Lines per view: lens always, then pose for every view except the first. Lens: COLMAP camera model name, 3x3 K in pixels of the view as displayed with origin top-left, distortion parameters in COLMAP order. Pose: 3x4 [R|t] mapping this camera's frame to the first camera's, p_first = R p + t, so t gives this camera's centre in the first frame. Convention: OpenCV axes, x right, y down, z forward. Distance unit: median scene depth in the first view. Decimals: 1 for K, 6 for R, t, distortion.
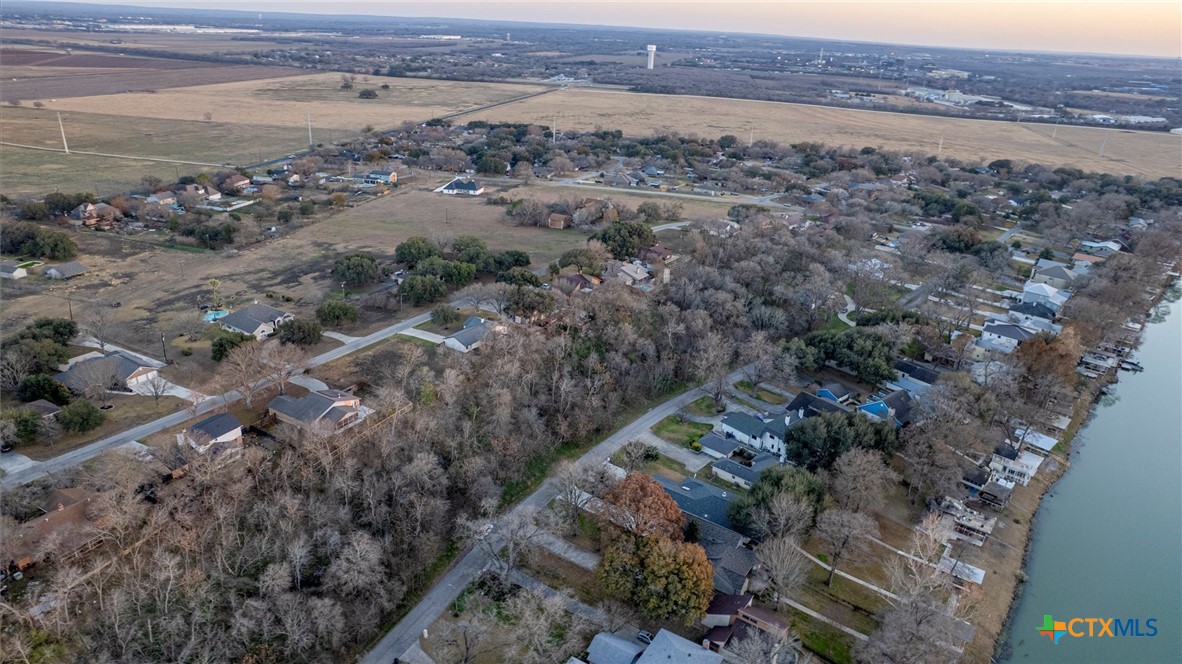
lens RADIAL K [[754.6, 0, 589.6], [0, 754.6, 325.5], [0, 0, 1]] dist [-0.079409, 0.070508]
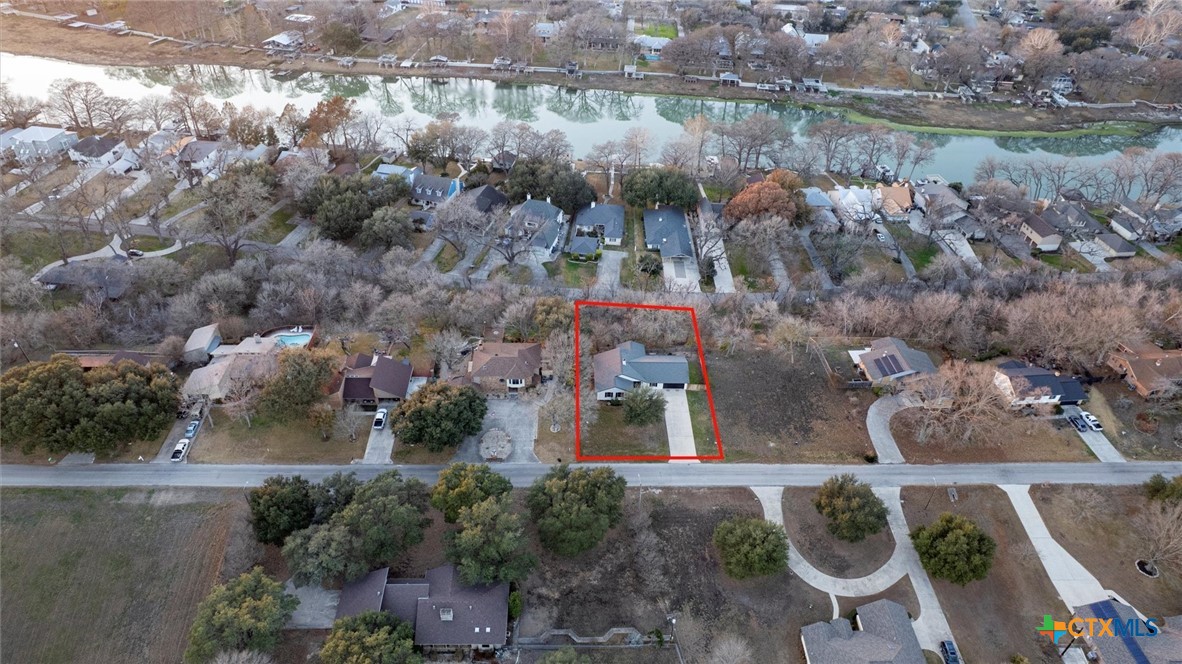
lens RADIAL K [[754.6, 0, 589.0], [0, 754.6, 332.2], [0, 0, 1]] dist [-0.079409, 0.070508]
pose [[-0.564406, -0.553072, 0.612827, -0.245152], [0.254918, 0.589317, 0.766630, -0.257819], [-0.785152, 0.588911, -0.191626, 0.527507]]
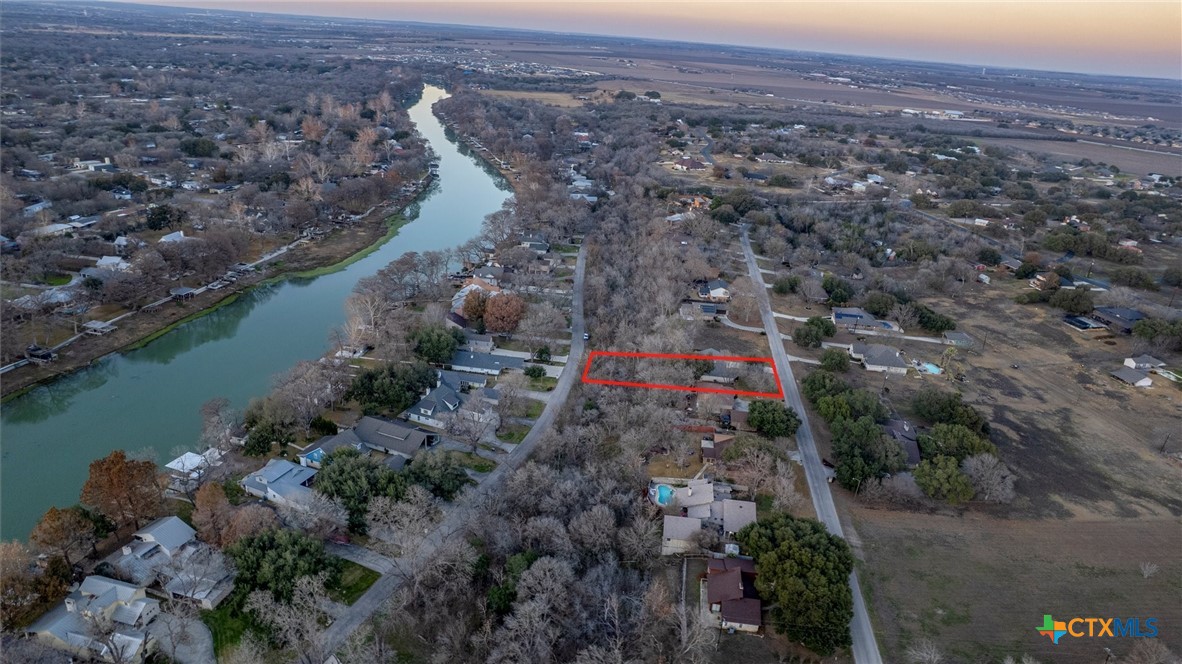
lens RADIAL K [[754.6, 0, 591.3], [0, 754.6, 333.9], [0, 0, 1]] dist [-0.079409, 0.070508]
pose [[-0.891188, 0.072780, -0.447758, 0.242637], [-0.260681, 0.725634, 0.636790, -0.325832], [0.371254, 0.684221, -0.627704, 0.744419]]
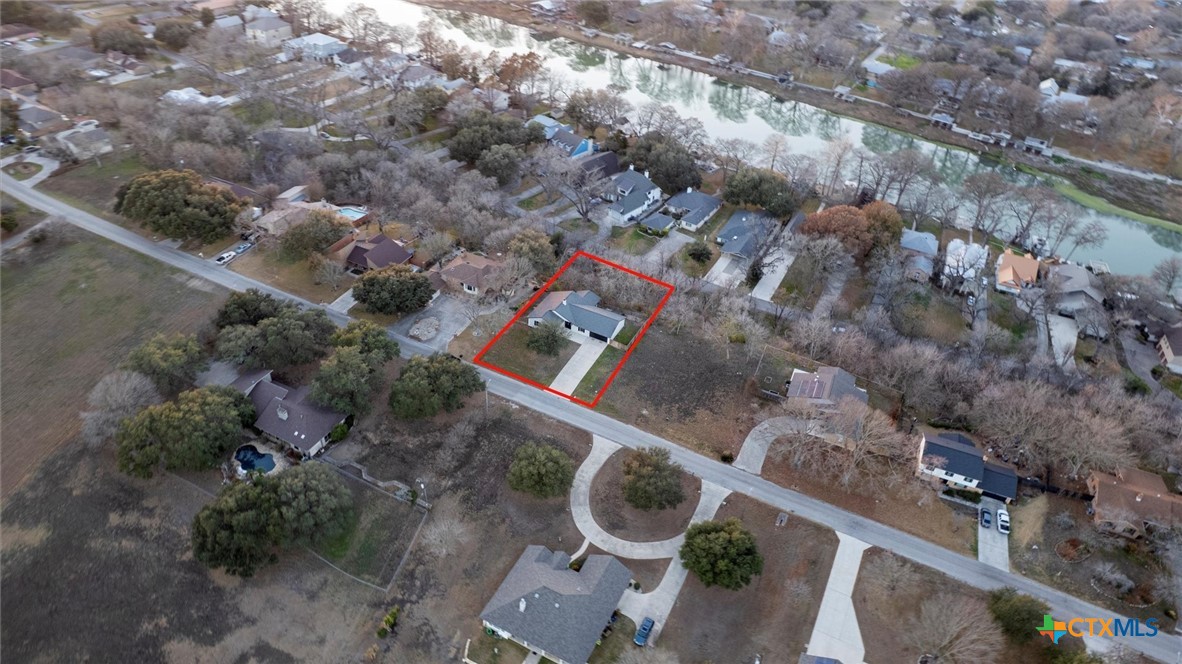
lens RADIAL K [[754.6, 0, 593.6], [0, 754.6, 331.5], [0, 0, 1]] dist [-0.079409, 0.070508]
pose [[-0.112635, -0.652581, 0.749301, -0.336697], [0.309550, 0.693527, 0.650538, -0.215465], [-0.944189, 0.305219, 0.123891, 0.410585]]
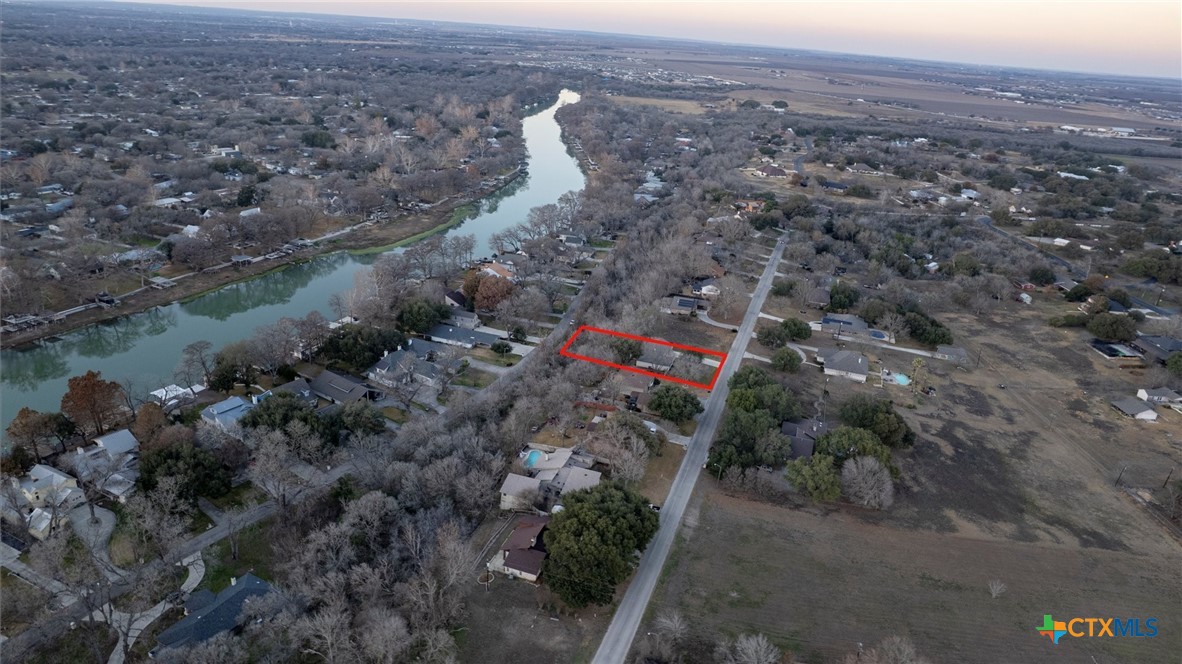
lens RADIAL K [[754.6, 0, 590.4], [0, 754.6, 332.7], [0, 0, 1]] dist [-0.079409, 0.070508]
pose [[-0.963603, -0.005752, -0.267277, 0.121025], [-0.190451, 0.716385, 0.671208, -0.360615], [0.187612, 0.697681, -0.691406, 0.814603]]
